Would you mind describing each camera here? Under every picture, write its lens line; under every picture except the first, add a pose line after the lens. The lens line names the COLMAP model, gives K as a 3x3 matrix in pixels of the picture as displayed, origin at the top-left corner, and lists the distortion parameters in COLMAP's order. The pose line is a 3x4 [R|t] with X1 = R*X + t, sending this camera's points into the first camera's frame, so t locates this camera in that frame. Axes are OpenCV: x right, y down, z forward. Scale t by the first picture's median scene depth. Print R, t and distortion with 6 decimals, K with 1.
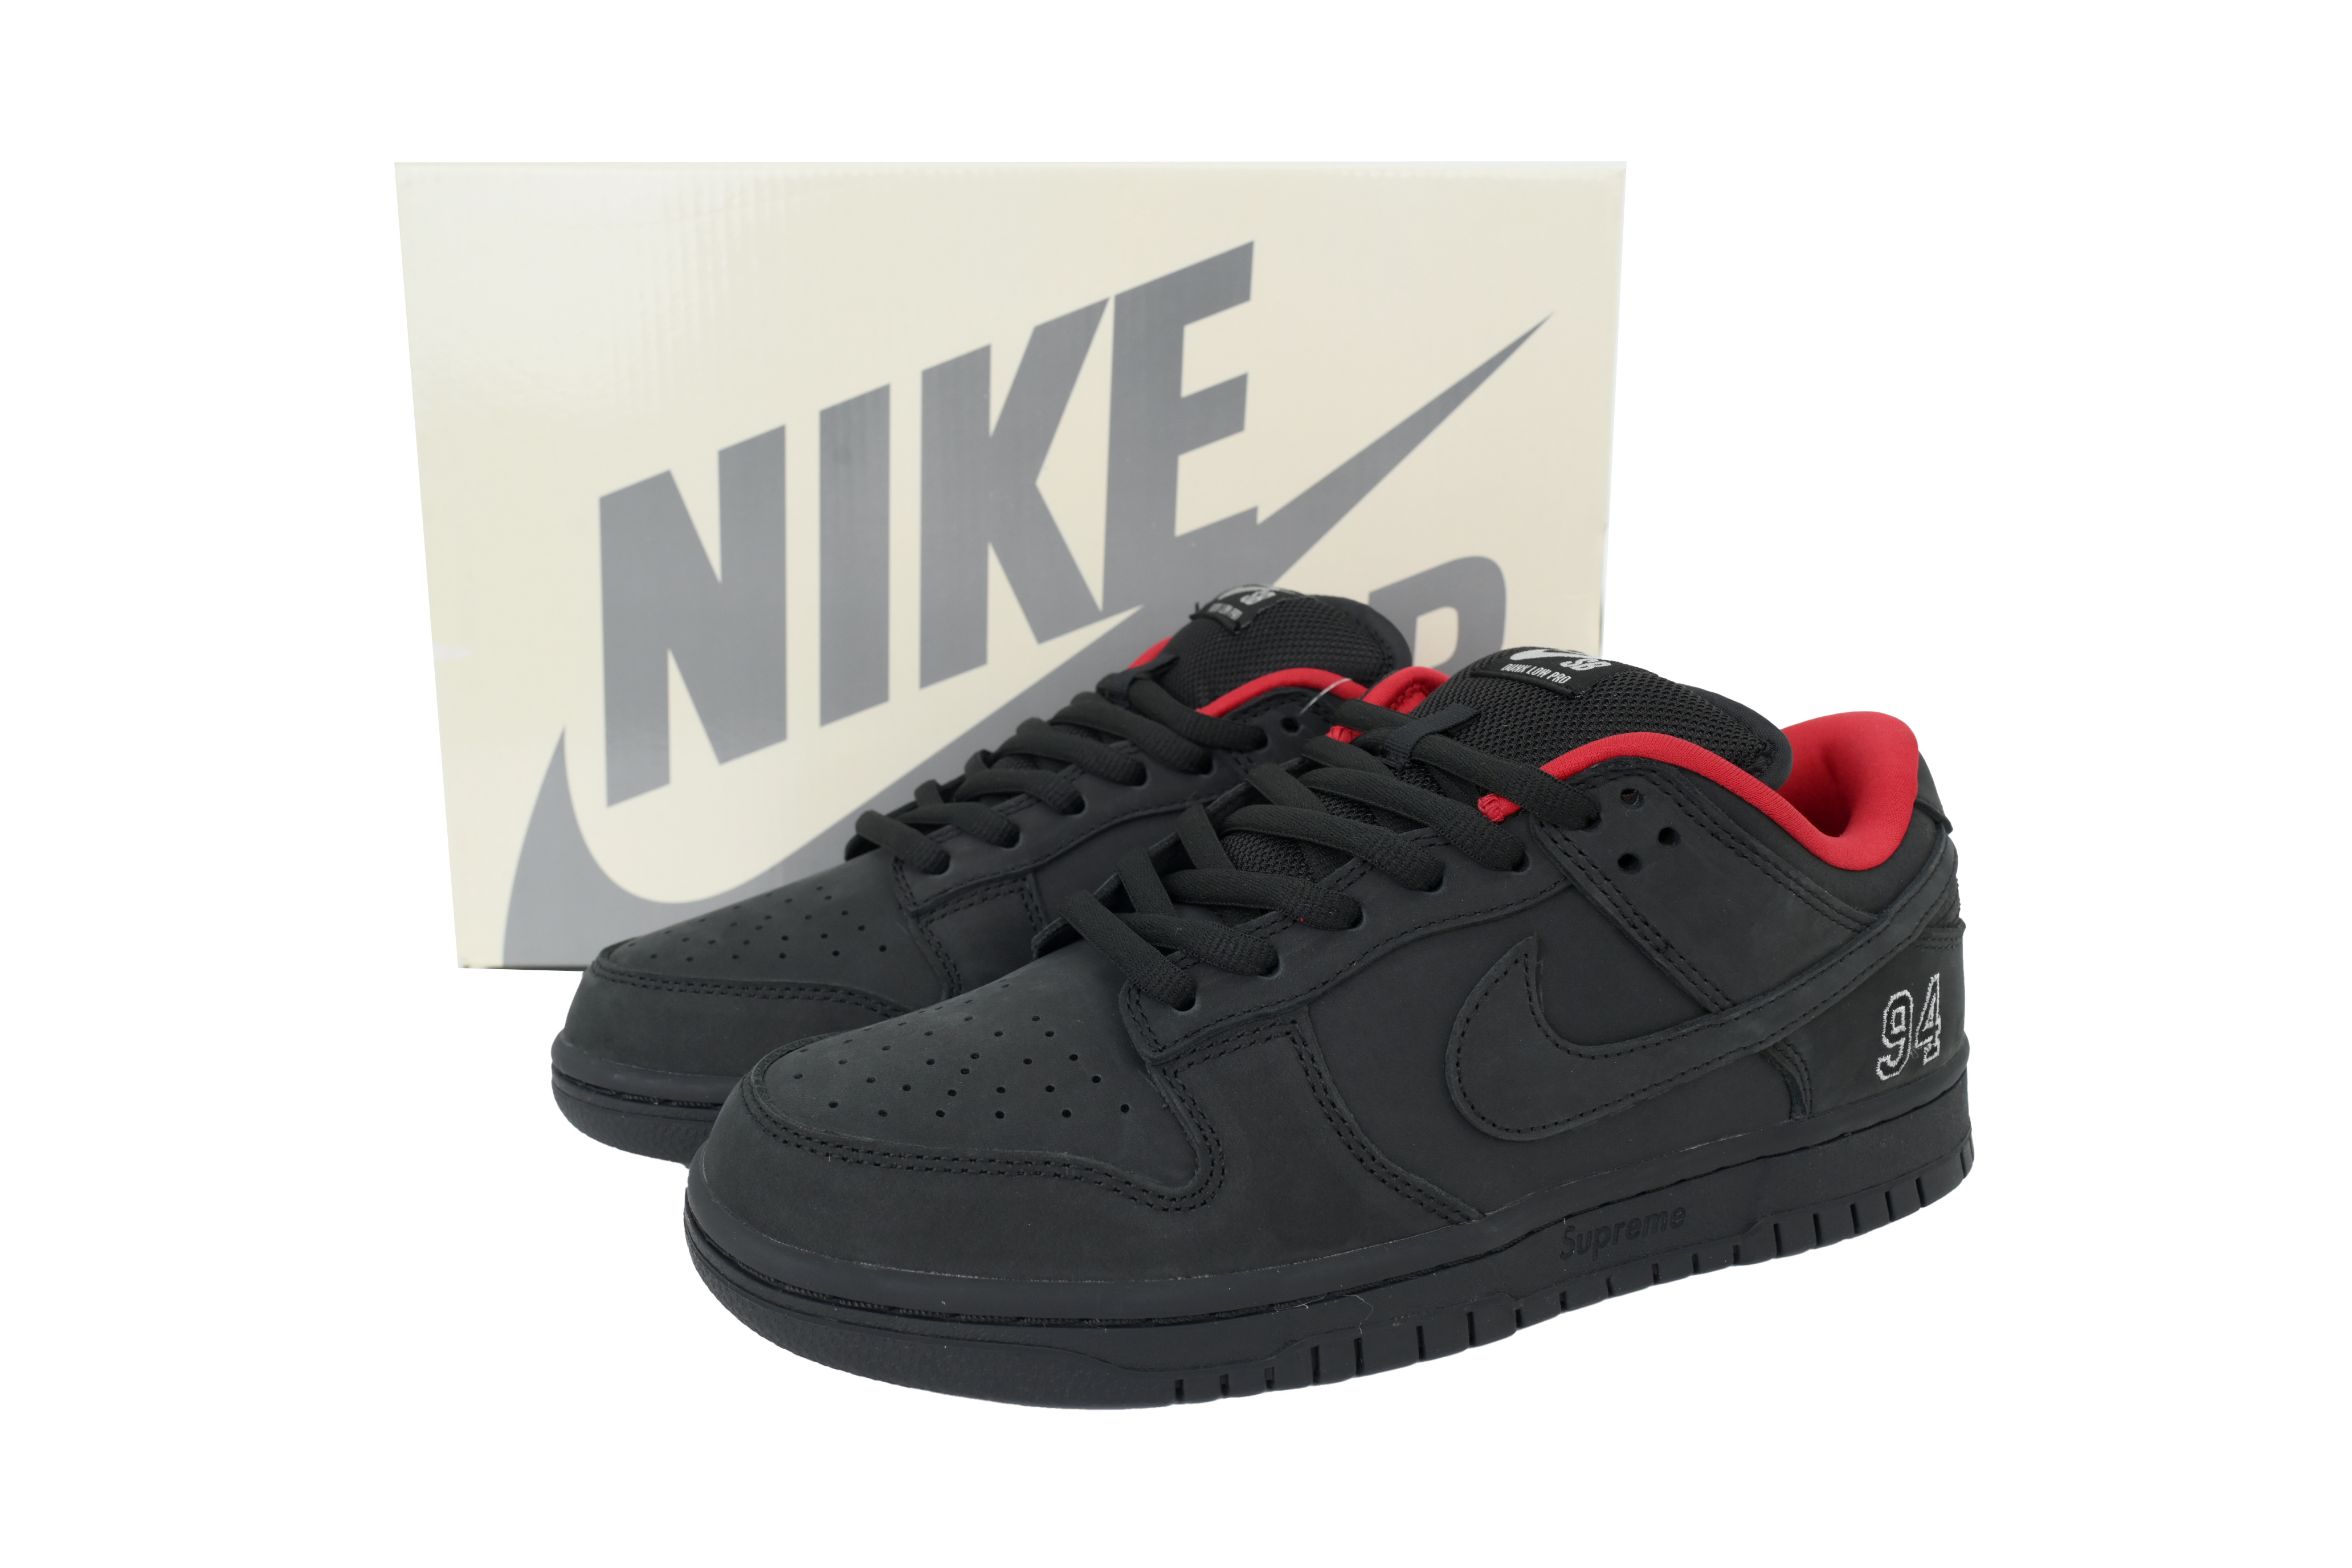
lens RADIAL K [[1933.9, 0, 1189.1], [0, 1933.9, 775.7], [0, 0, 1]] dist [0.034808, -0.000715]
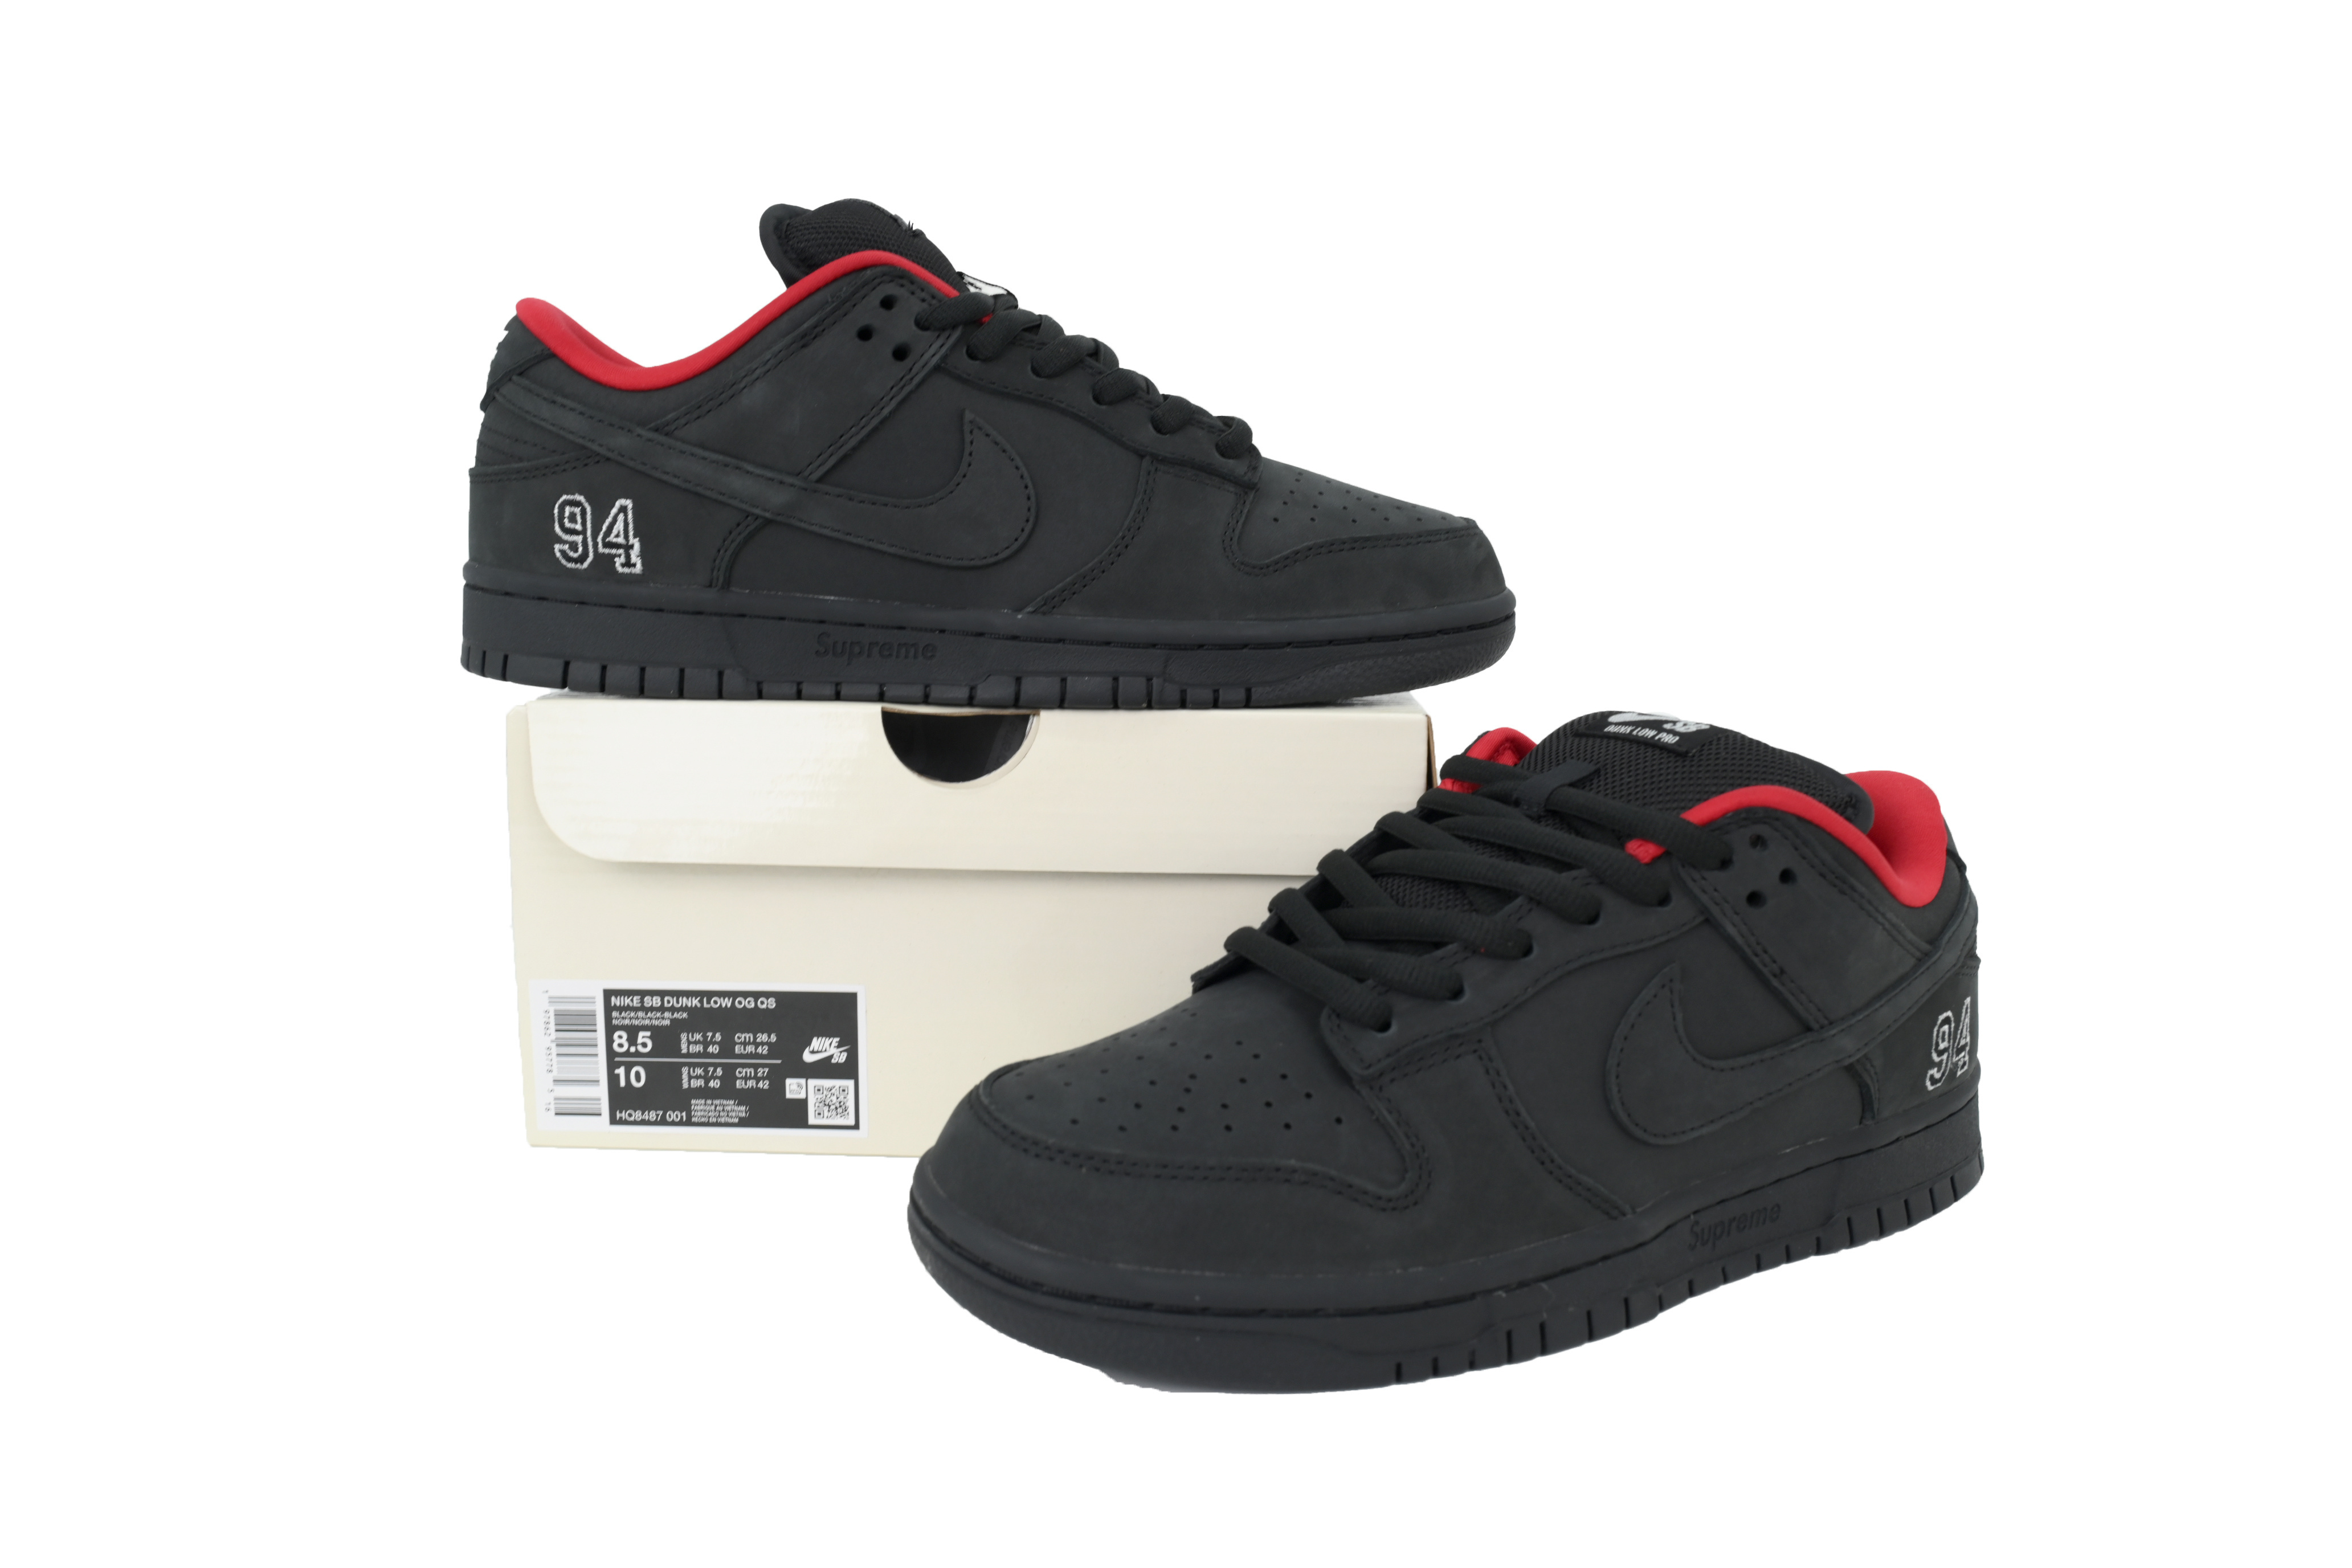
lens RADIAL K [[1933.9, 0, 1170.9], [0, 1933.9, 774.4], [0, 0, 1]] dist [0.034808, -0.000715]
pose [[0.990479, 0.006583, 0.137505, -0.274357], [-0.002185, 0.999482, -0.032109, 0.008632], [-0.137645, 0.031502, 0.989981, -0.093399]]
